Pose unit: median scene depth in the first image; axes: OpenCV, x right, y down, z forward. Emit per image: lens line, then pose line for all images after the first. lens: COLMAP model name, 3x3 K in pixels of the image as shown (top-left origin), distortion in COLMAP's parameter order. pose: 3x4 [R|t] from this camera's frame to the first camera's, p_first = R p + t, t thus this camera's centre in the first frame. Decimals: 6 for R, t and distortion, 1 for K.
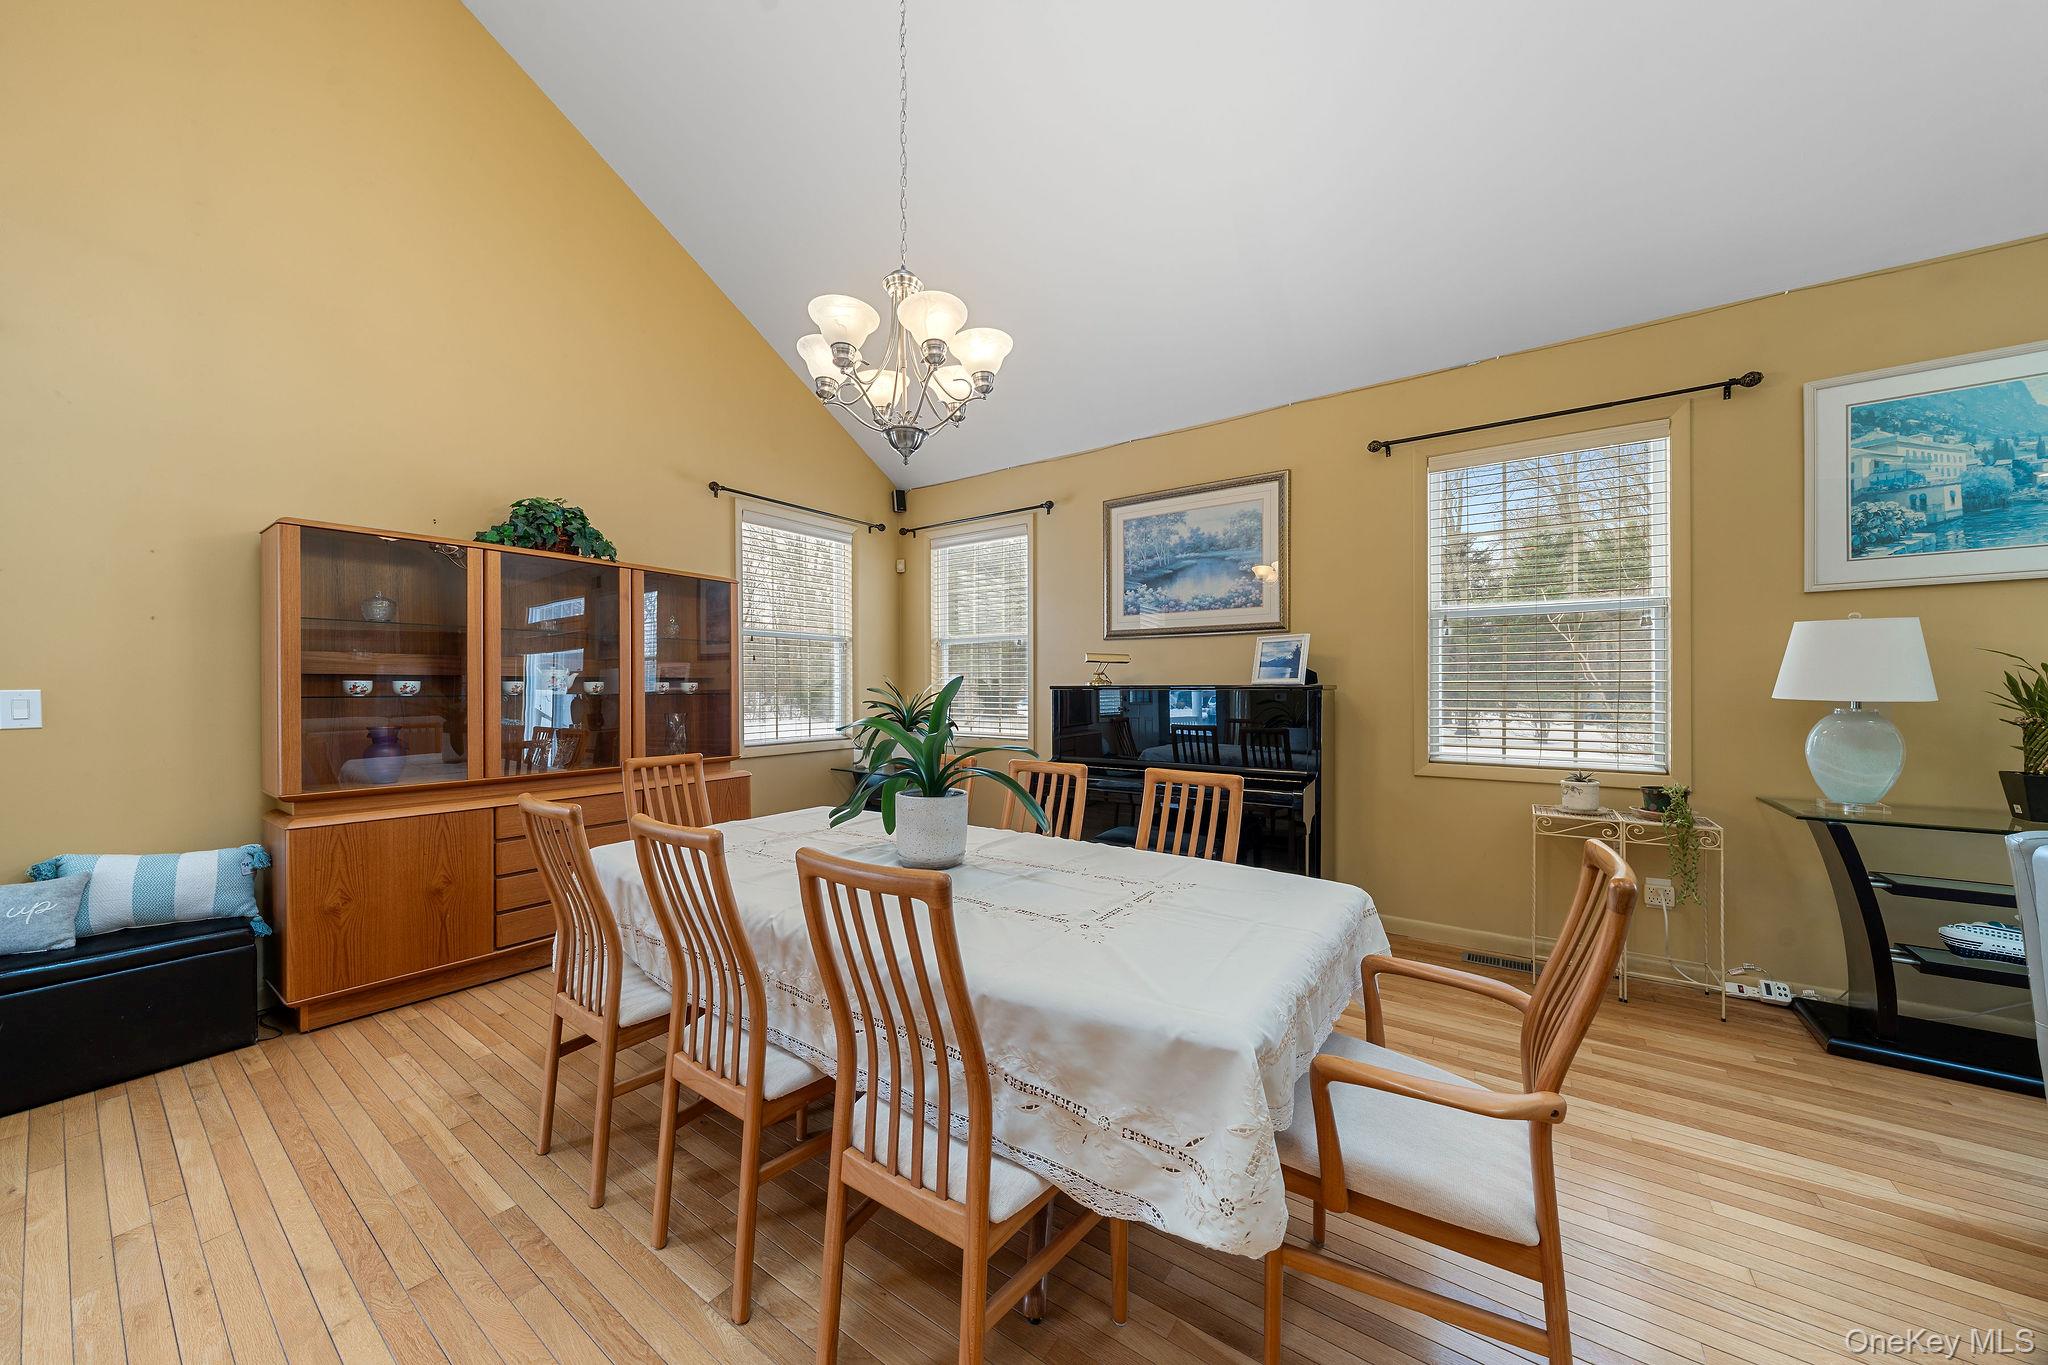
lens RADIAL K [[694.8, 0, 1018.5], [0, 694.8, 689.4], [0, 0, 1]] dist [-0.000356, 0.000065]
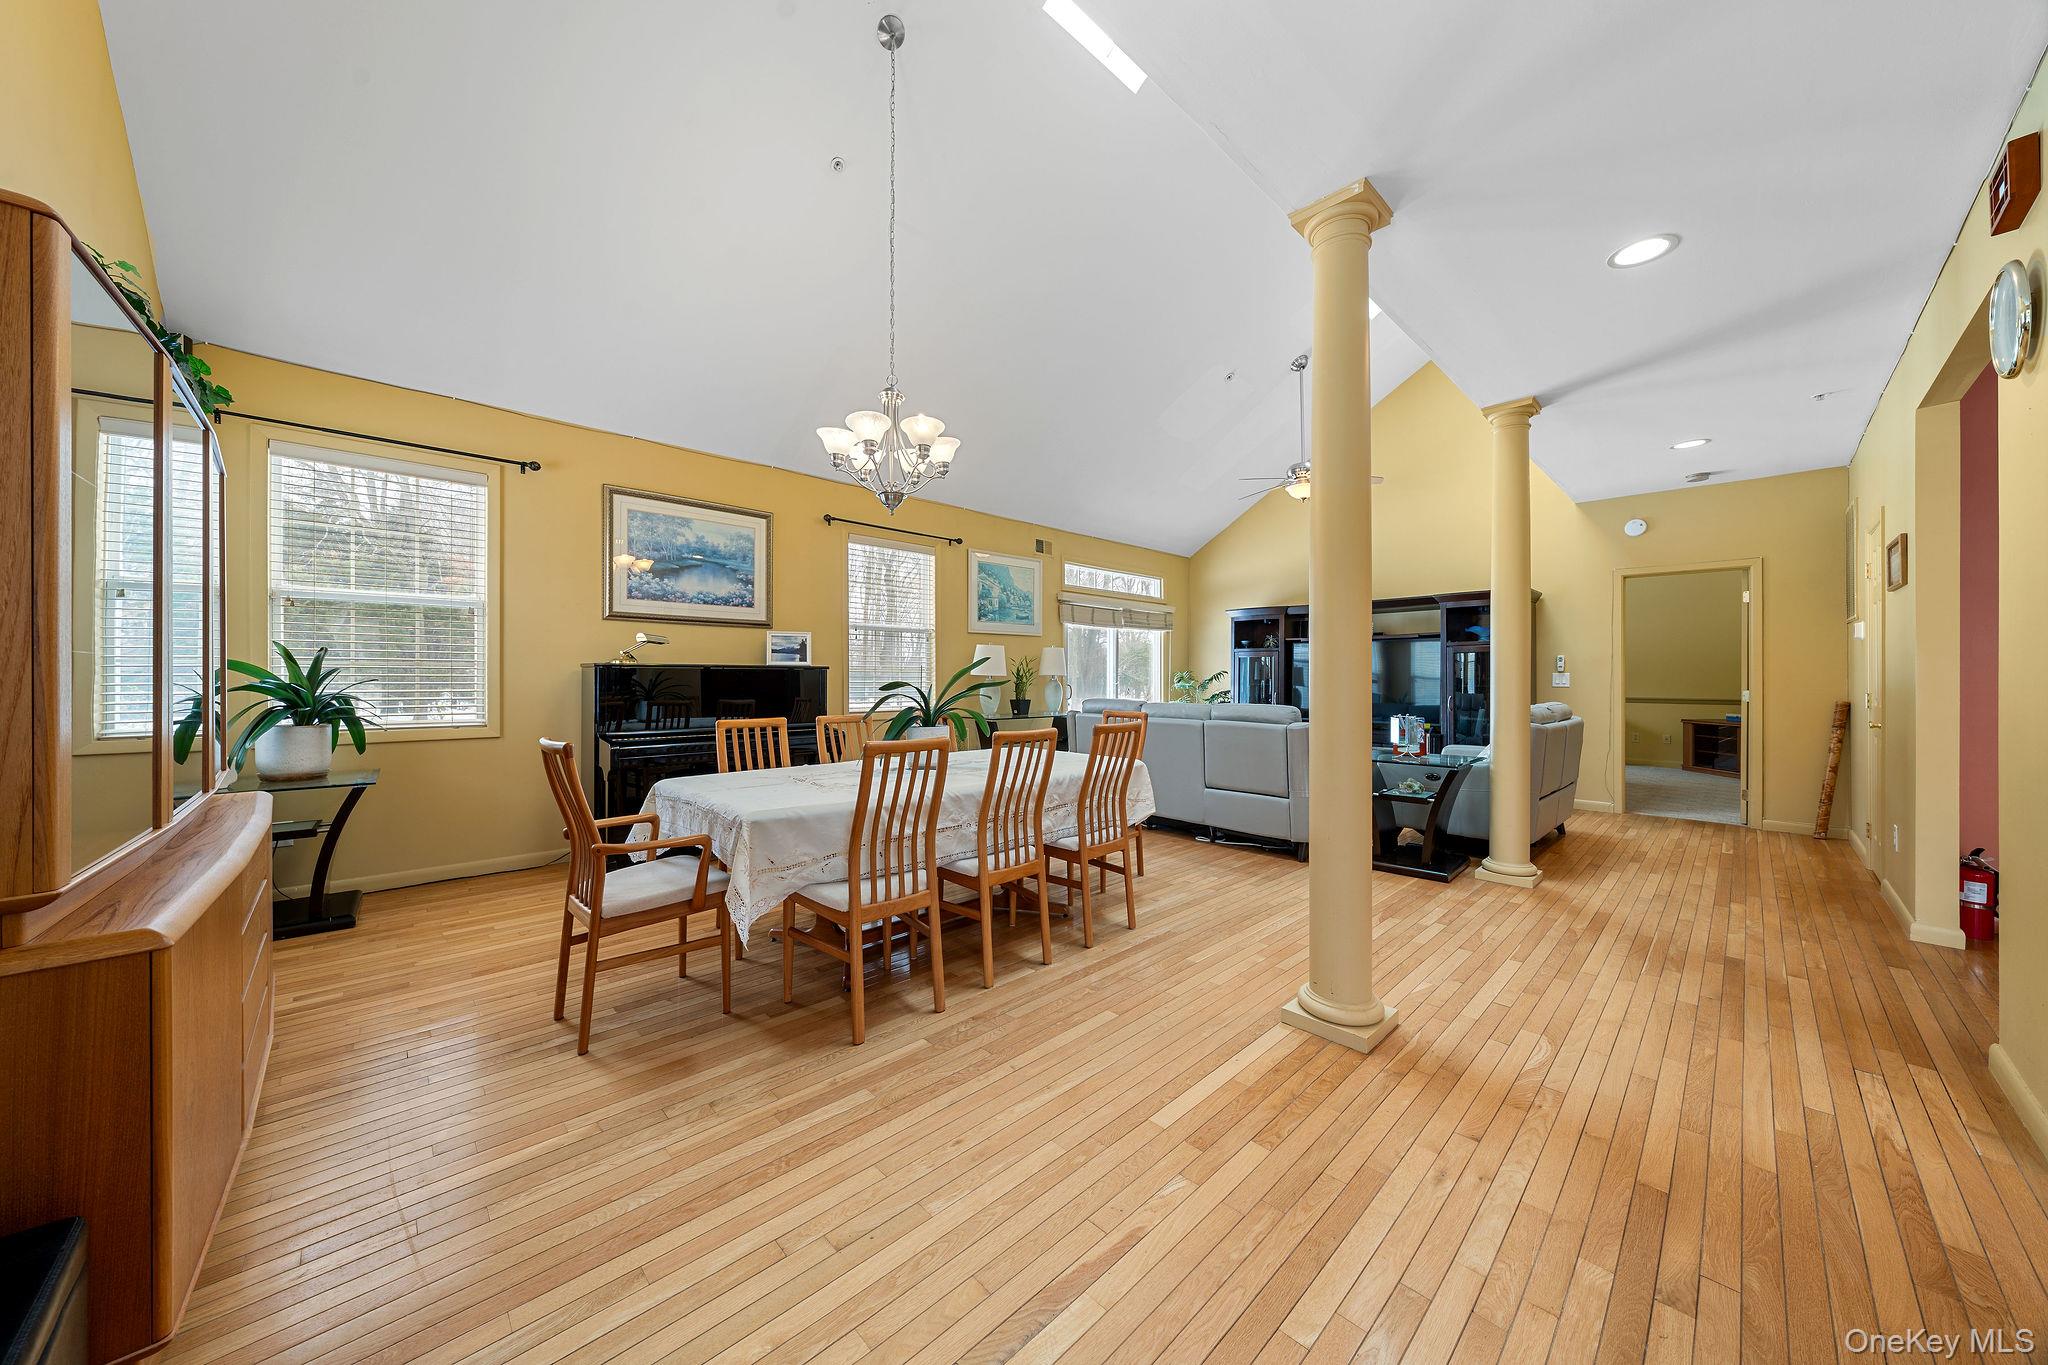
lens RADIAL K [[673.8, 0, 998.5], [0, 673.8, 681.0], [0, 0, 1]] dist [0.000055, 0.000016]
pose [[0.236260, -0.000690, 0.971690, -0.995454], [-0.000433, 1.000000, 0.000816, 0.026174], [-0.971690, -0.000613, 0.236260, 0.282140]]
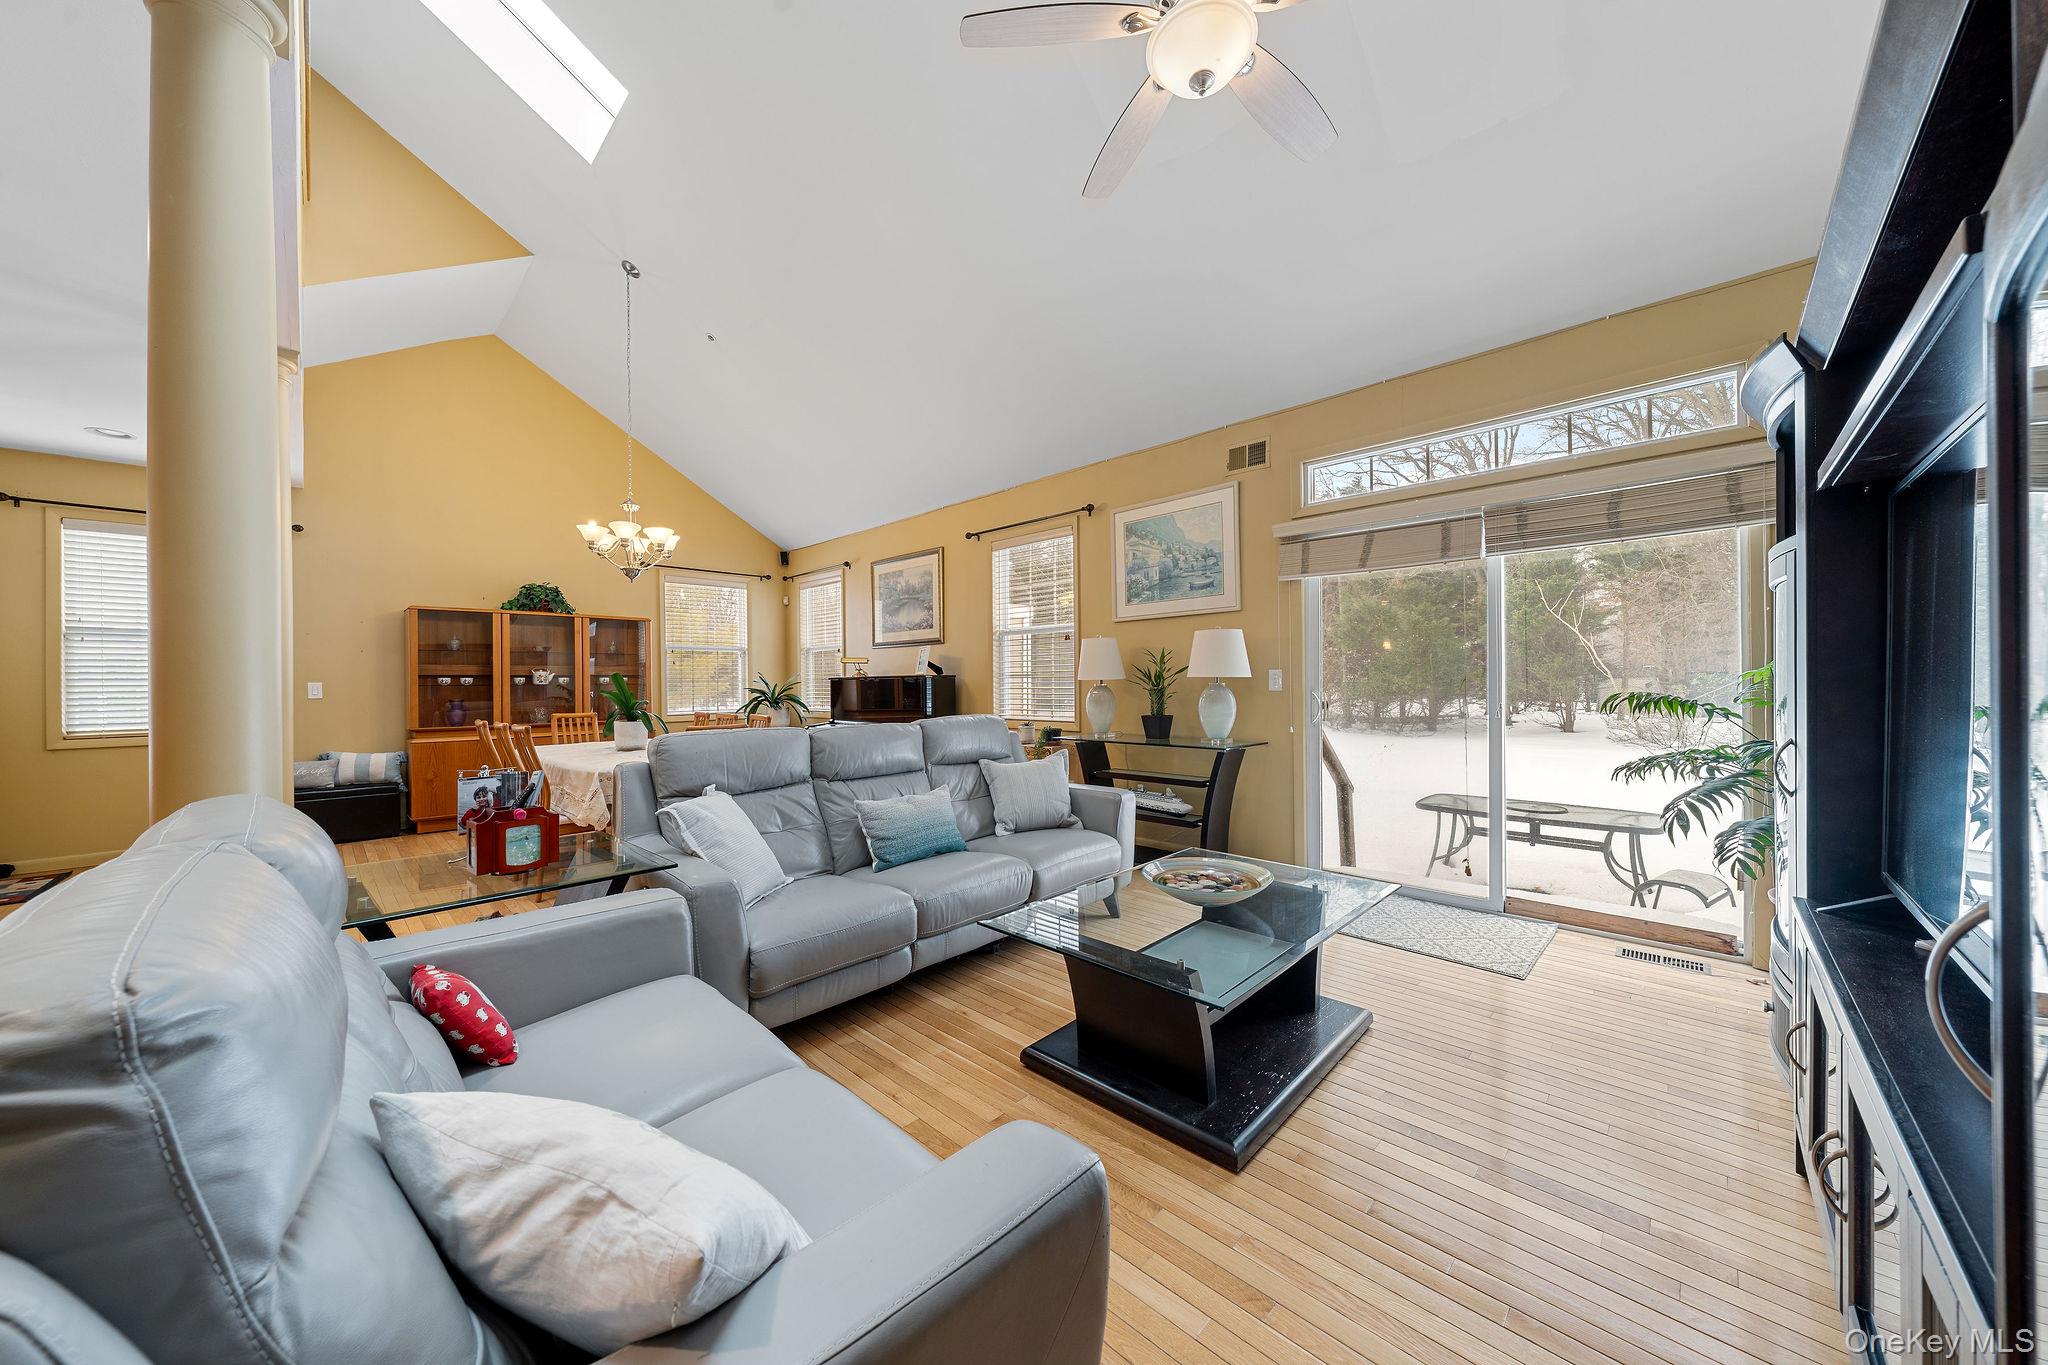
lens RADIAL K [[691.8, 0, 1024.0], [0, 691.8, 682.5], [0, 0, 1]] dist [-0.000550, 0.000022]
pose [[0.988343, -0.009005, -0.151979, 1.002156], [0.008446, 0.999955, -0.004329, 0.022784], [0.152011, 0.002995, 0.988374, -0.734983]]
